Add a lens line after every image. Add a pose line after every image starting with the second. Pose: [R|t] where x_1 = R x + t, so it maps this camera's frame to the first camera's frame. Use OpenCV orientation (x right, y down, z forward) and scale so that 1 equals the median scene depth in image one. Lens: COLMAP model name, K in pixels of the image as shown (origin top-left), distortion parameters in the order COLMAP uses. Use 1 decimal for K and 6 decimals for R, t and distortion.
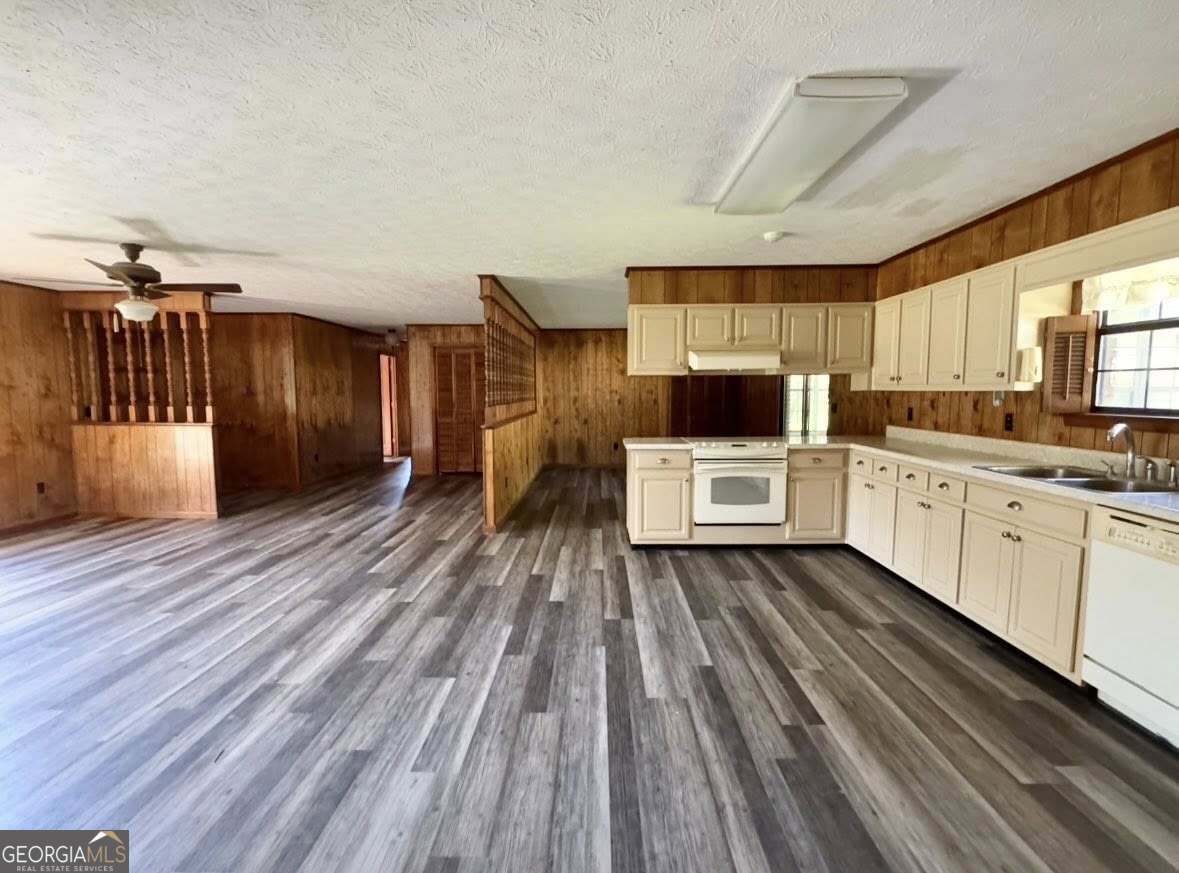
lens RADIAL K [[537.5, 0, 594.1], [0, 537.5, 438.5], [0, 0, 1]] dist [-0.001949, -0.000879]
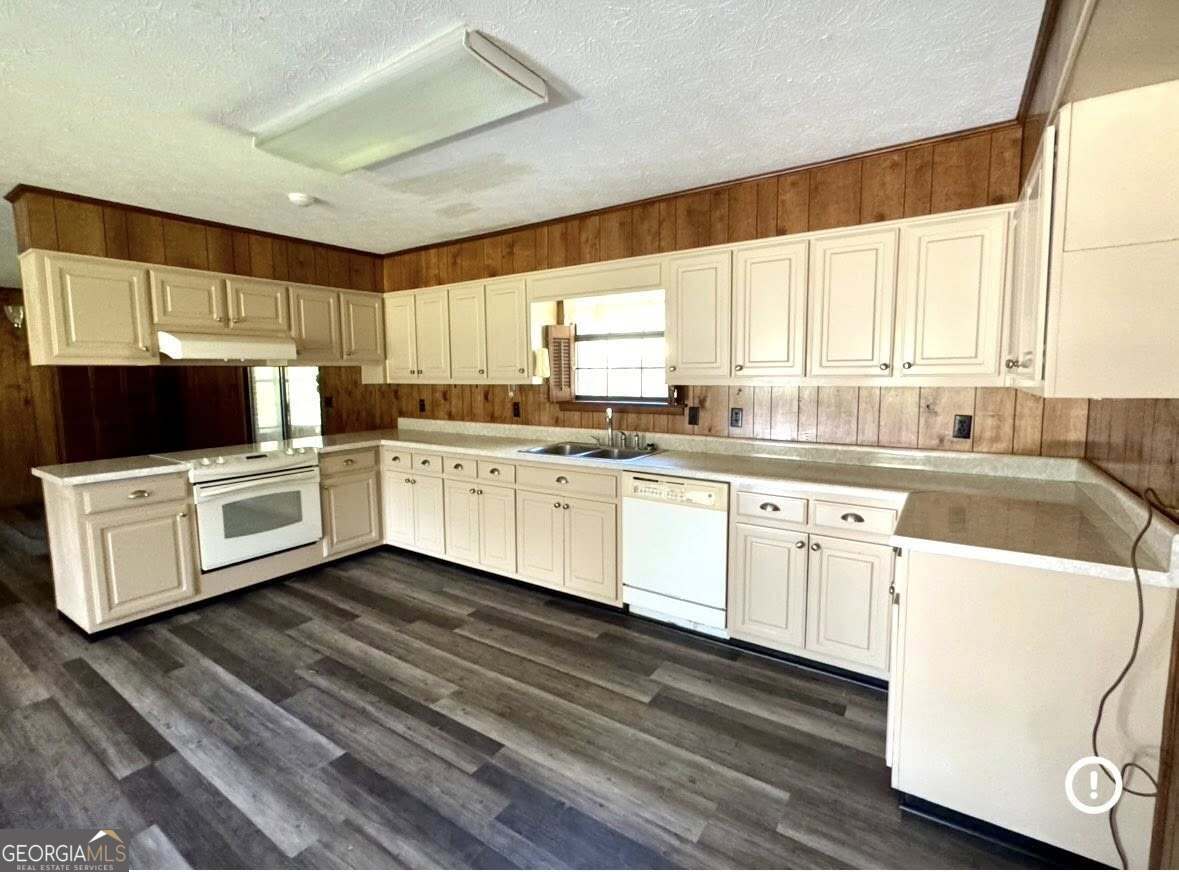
lens RADIAL K [[537.5, 0, 587.2], [0, 537.5, 426.9], [0, 0, 1]] dist [-0.001949, -0.000879]
pose [[0.556147, -0.081410, 0.827087, -0.156231], [0.080838, 0.995771, 0.043657, -0.037210], [-0.827143, 0.042580, 0.560376, 0.233451]]
